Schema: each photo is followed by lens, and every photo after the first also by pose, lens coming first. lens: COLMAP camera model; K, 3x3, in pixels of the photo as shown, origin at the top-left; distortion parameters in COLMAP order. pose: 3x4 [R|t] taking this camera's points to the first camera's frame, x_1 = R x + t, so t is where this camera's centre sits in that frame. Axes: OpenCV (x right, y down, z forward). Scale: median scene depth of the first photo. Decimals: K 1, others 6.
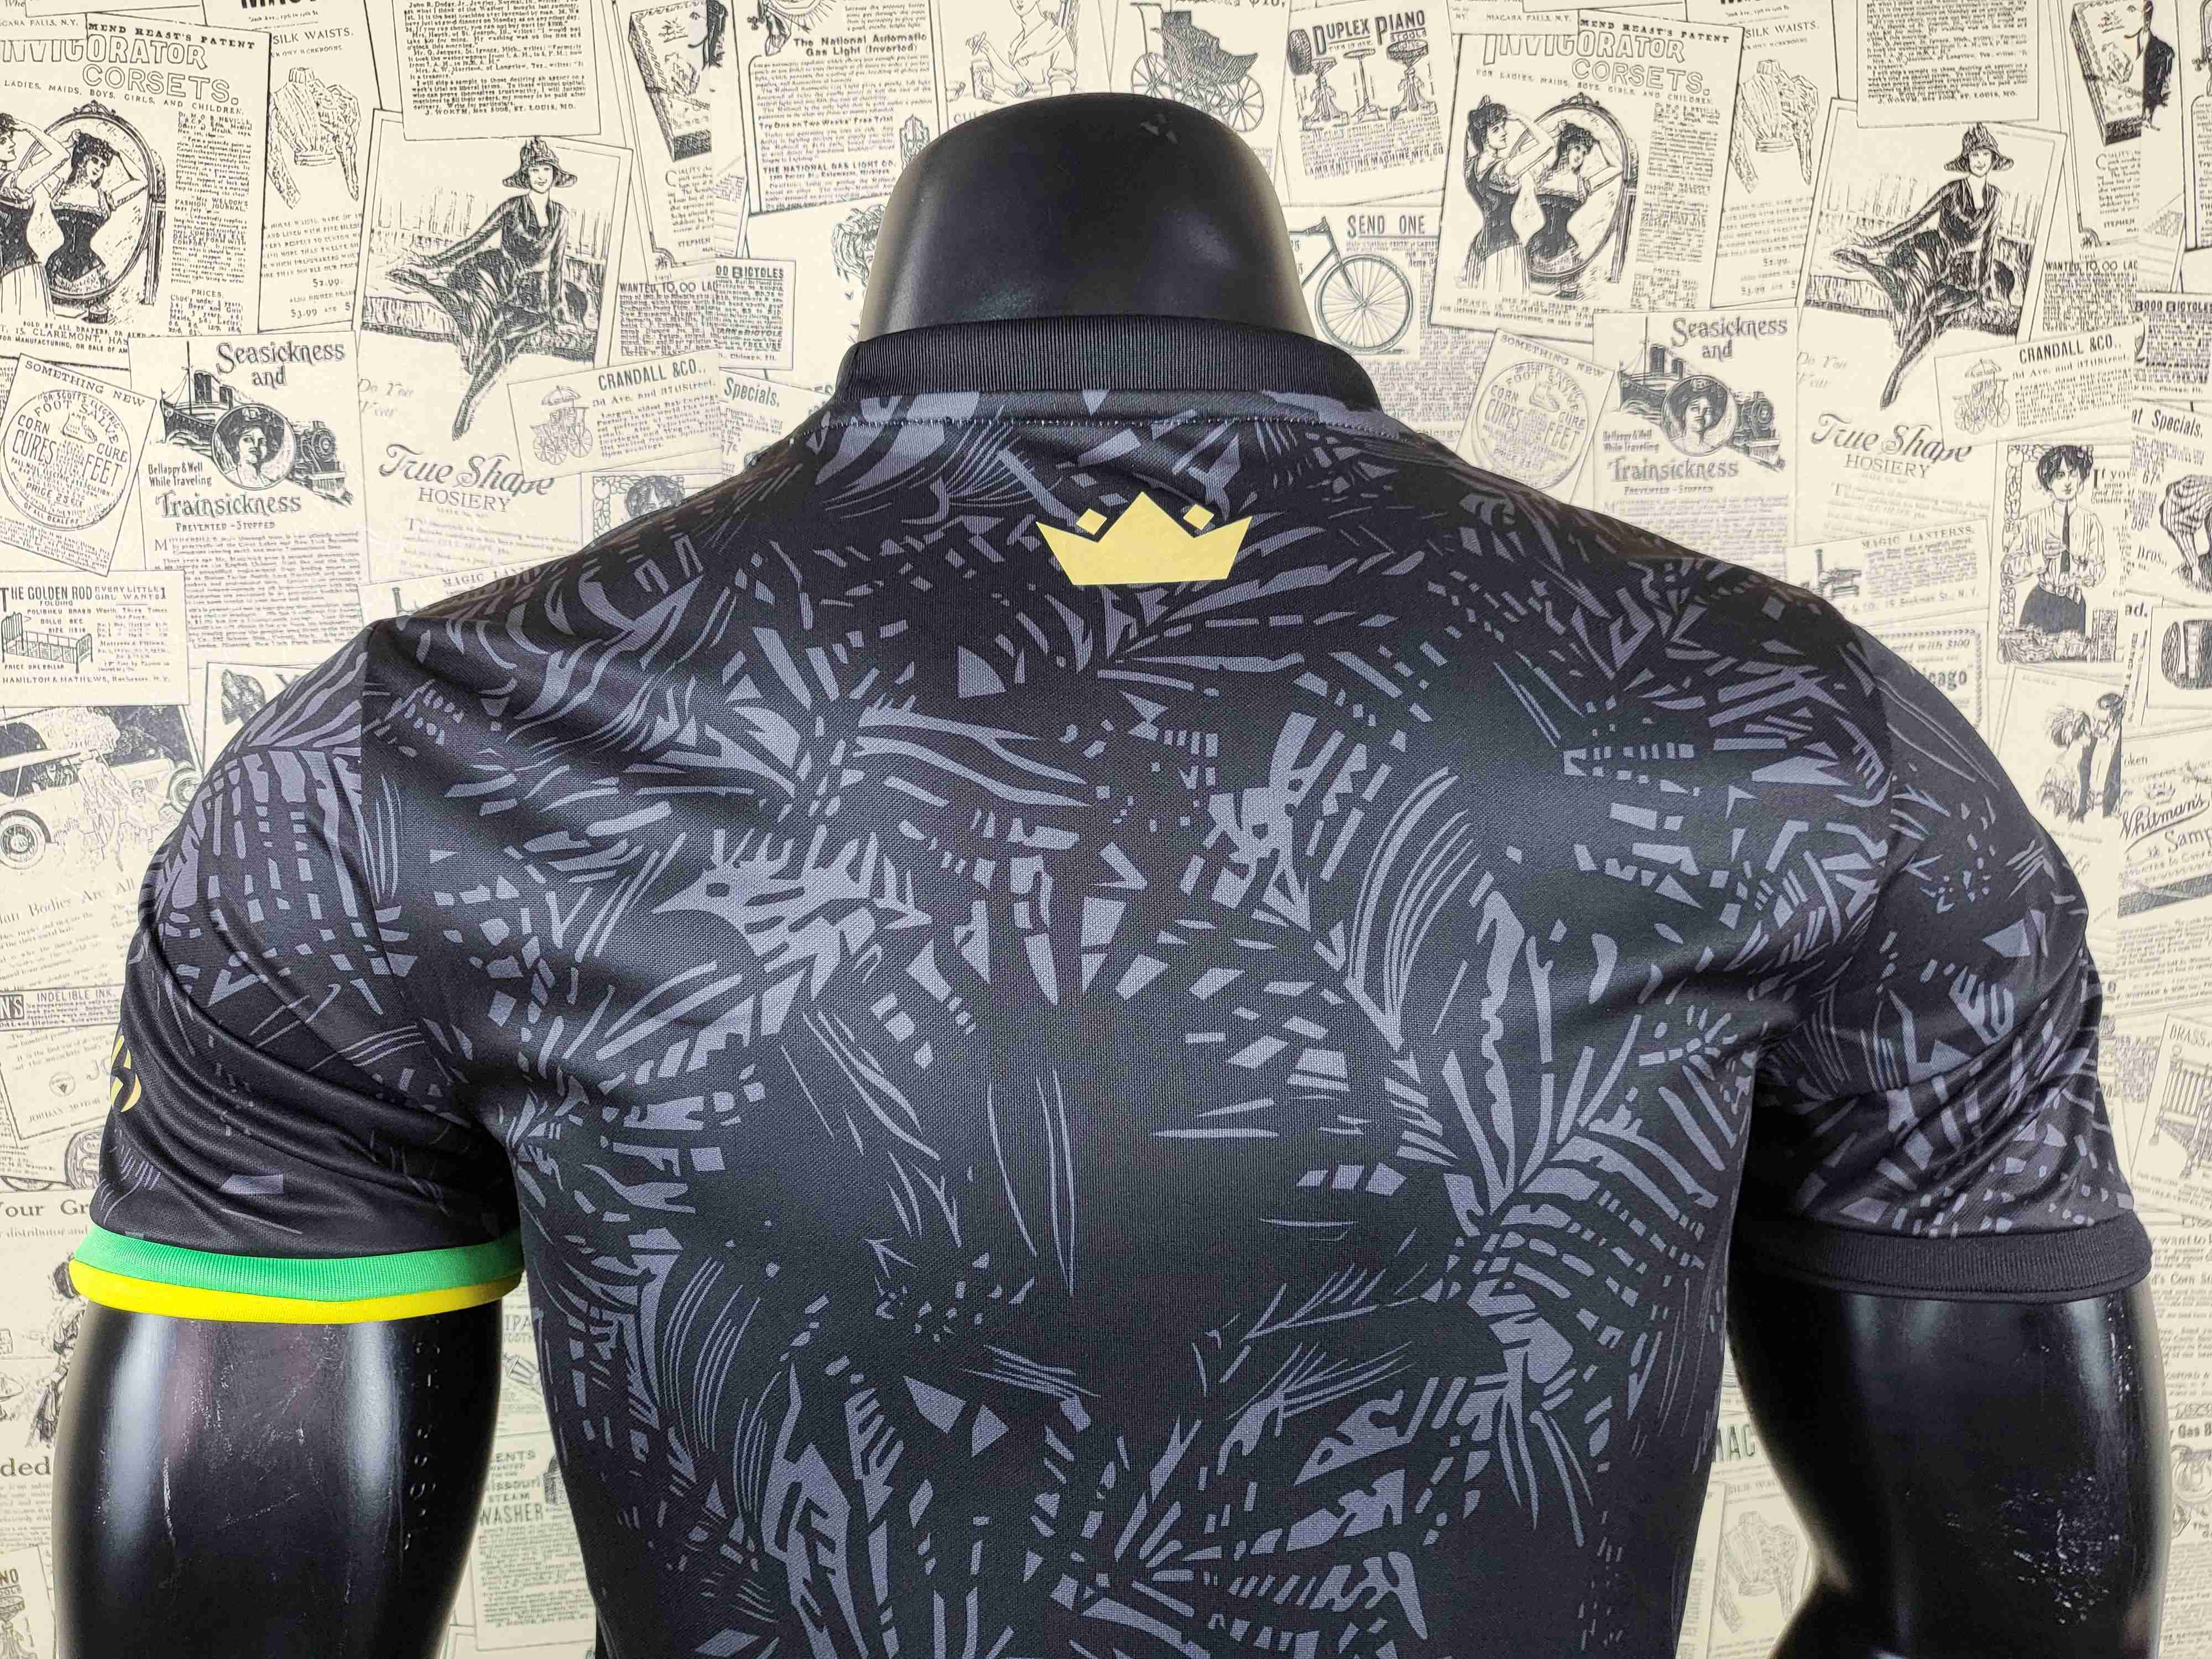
lens RADIAL K [[1664.1, 0, 1106.0], [0, 1664.1, 829.5], [0, 0, 1]] dist [0.006289, -0.002475]
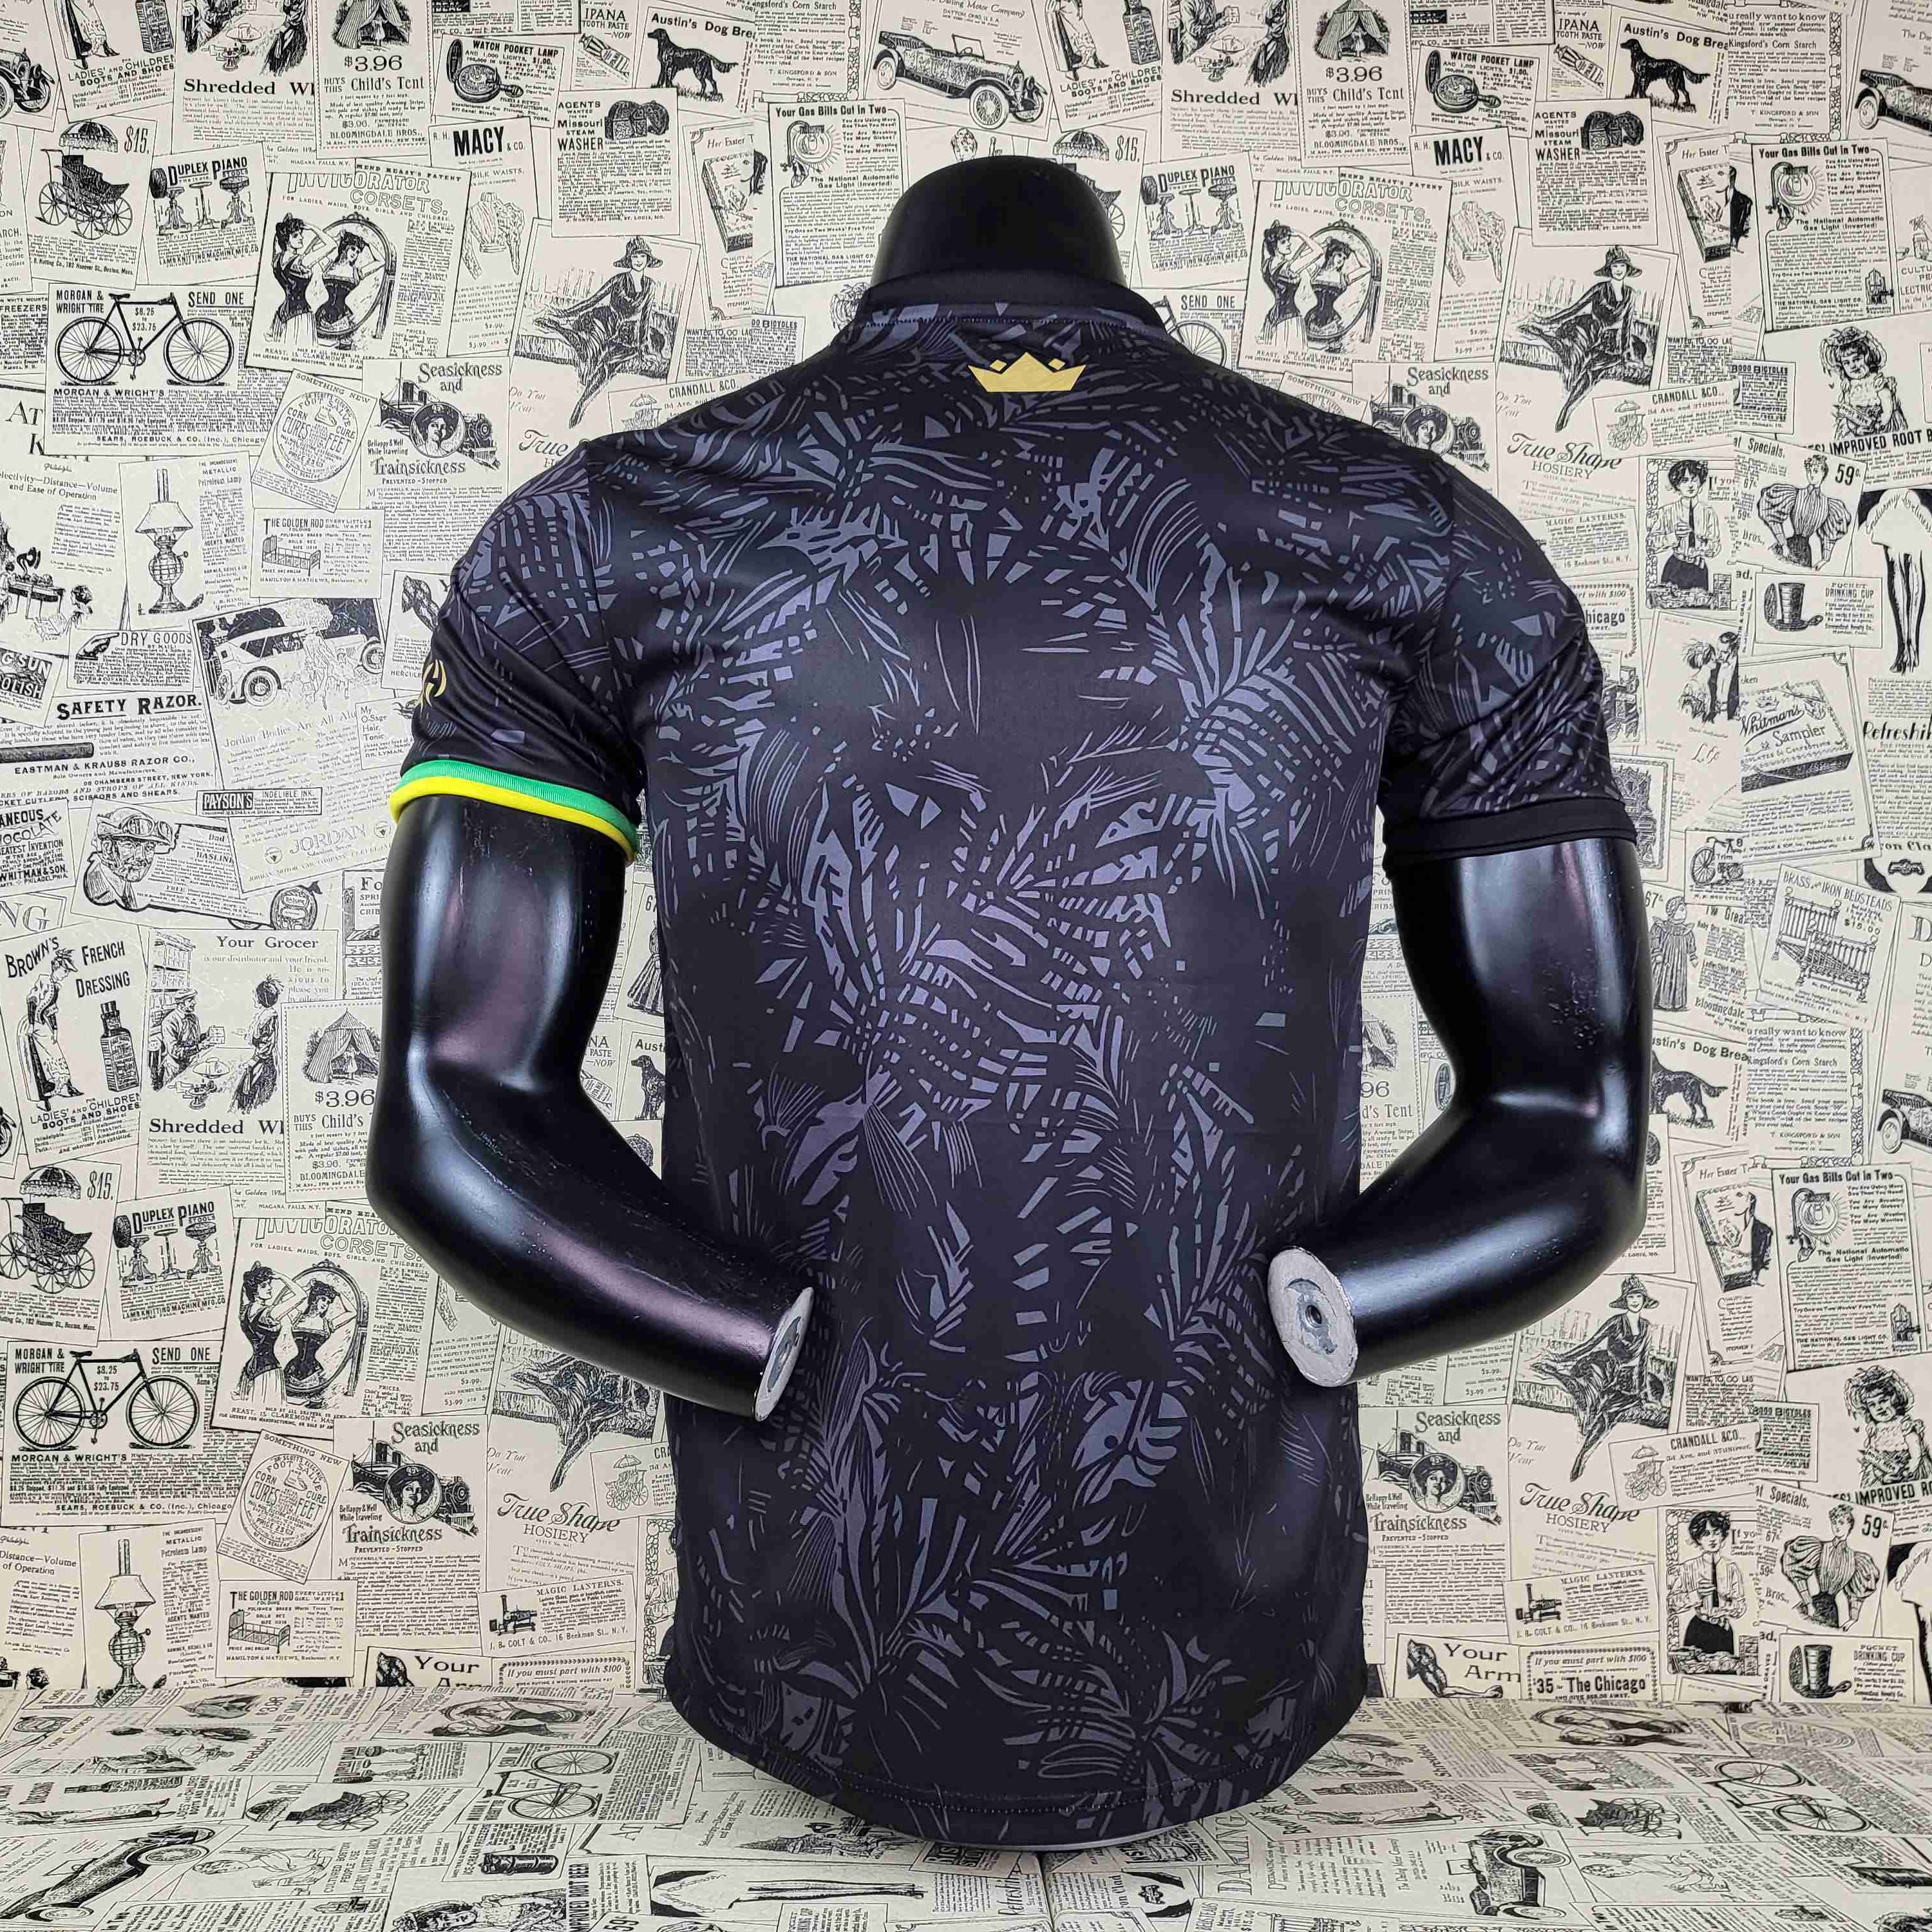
lens RADIAL K [[1993.4, 0, 959.3], [0, 1993.4, 1005.2], [0, 0, 1]] dist [-0.002243, -0.084314]
pose [[0.999196, 0.022276, -0.033330, 0.038242], [-0.026551, 0.990642, -0.133878, 0.831283], [0.030036, 0.134656, 0.990437, -1.110494]]
